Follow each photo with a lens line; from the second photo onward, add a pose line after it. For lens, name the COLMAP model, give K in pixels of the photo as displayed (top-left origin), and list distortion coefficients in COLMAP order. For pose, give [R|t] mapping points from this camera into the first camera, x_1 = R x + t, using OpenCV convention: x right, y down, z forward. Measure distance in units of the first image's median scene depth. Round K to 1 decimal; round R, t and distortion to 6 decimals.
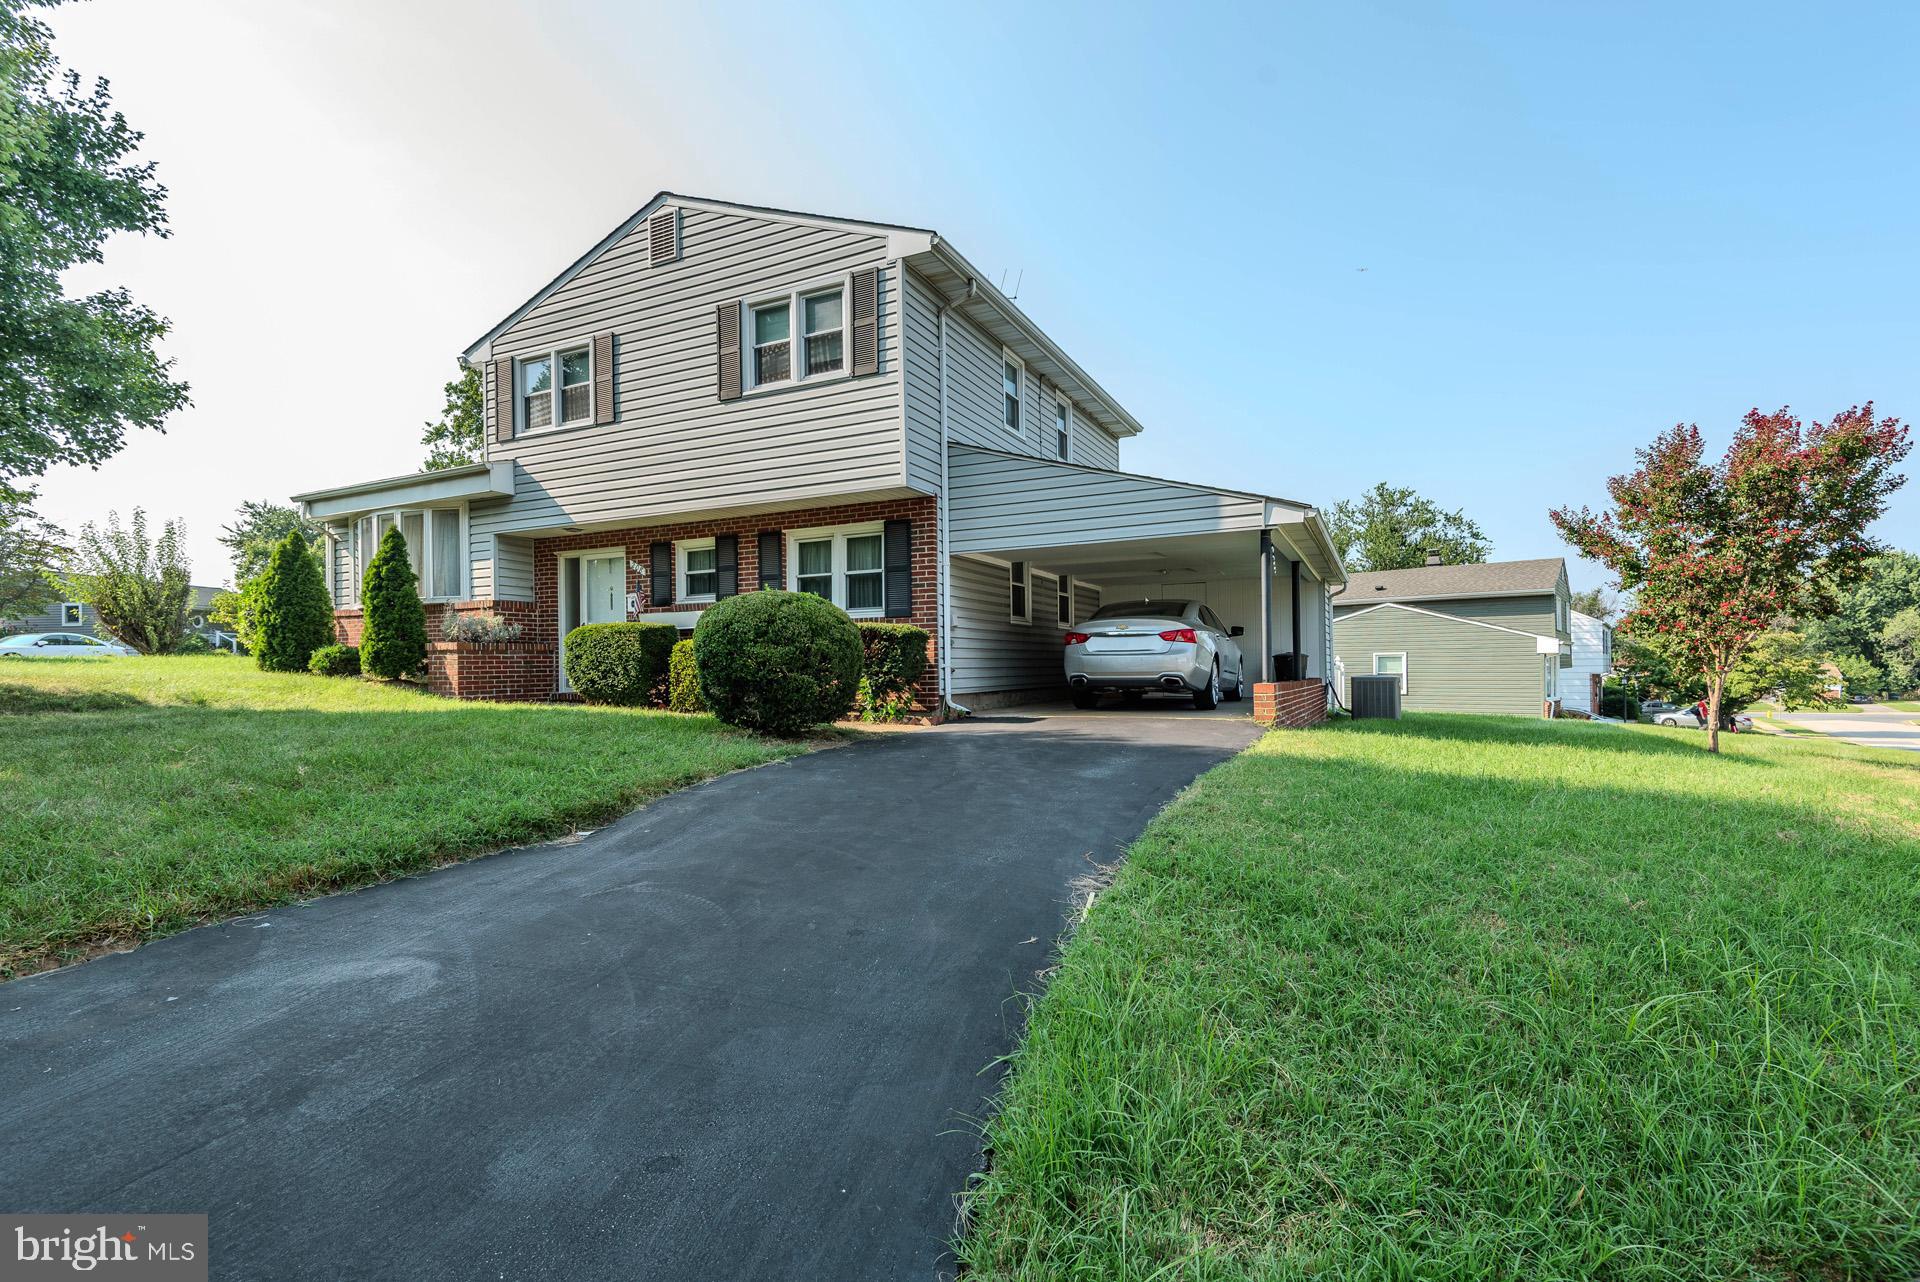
lens RADIAL K [[895.7, 0, 954.7], [0, 895.7, 645.2], [0, 0, 1]] dist [0.015110, 0.002558]
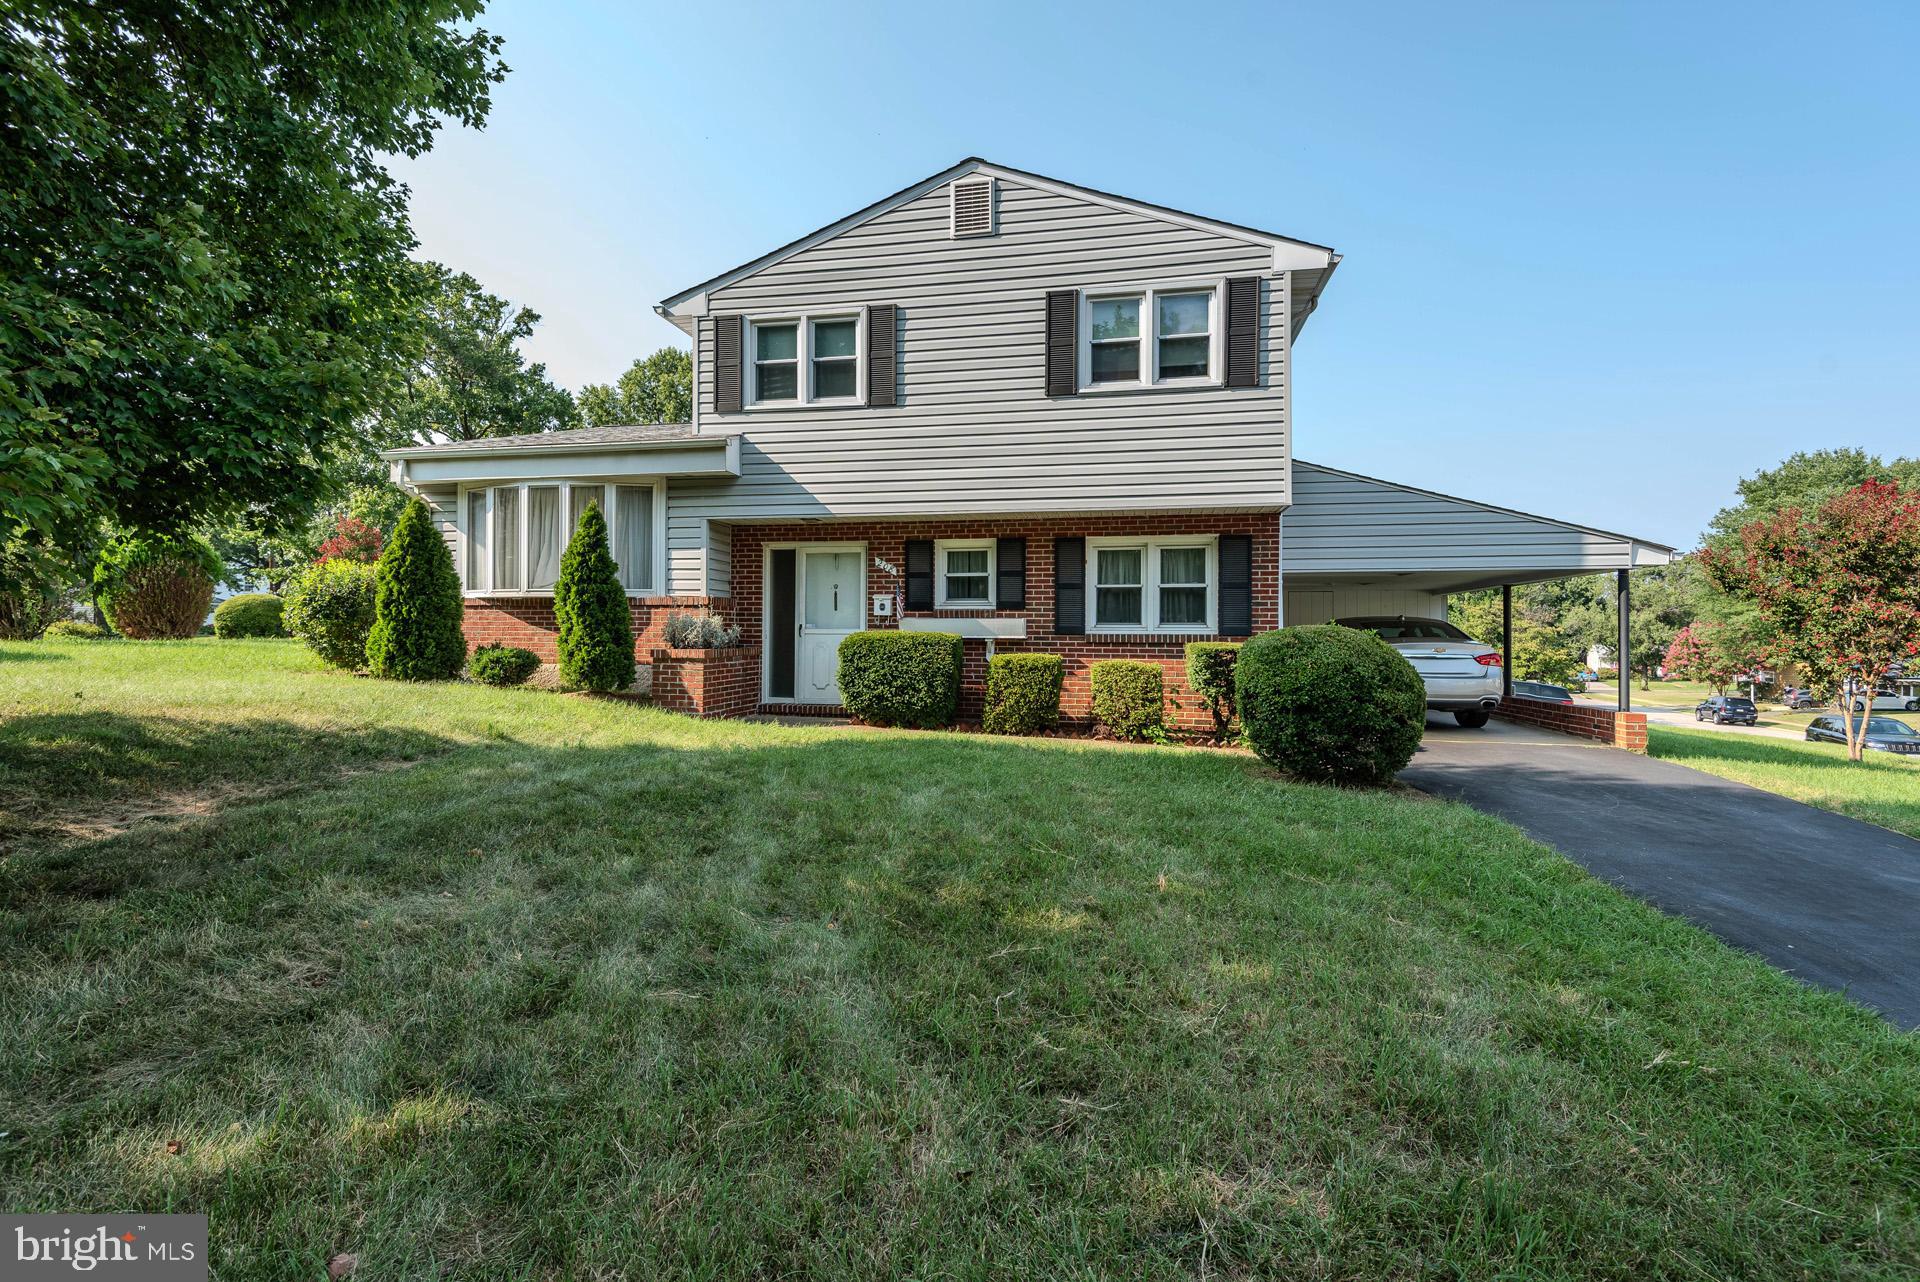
lens RADIAL K [[895.7, 0, 930.9], [0, 895.7, 612.2], [0, 0, 1]] dist [0.015110, 0.002558]
pose [[0.964349, 0.026293, 0.263326, -0.586035], [-0.024137, 0.999643, -0.011421, -0.034694], [-0.263532, 0.004658, 0.964639, 0.139845]]
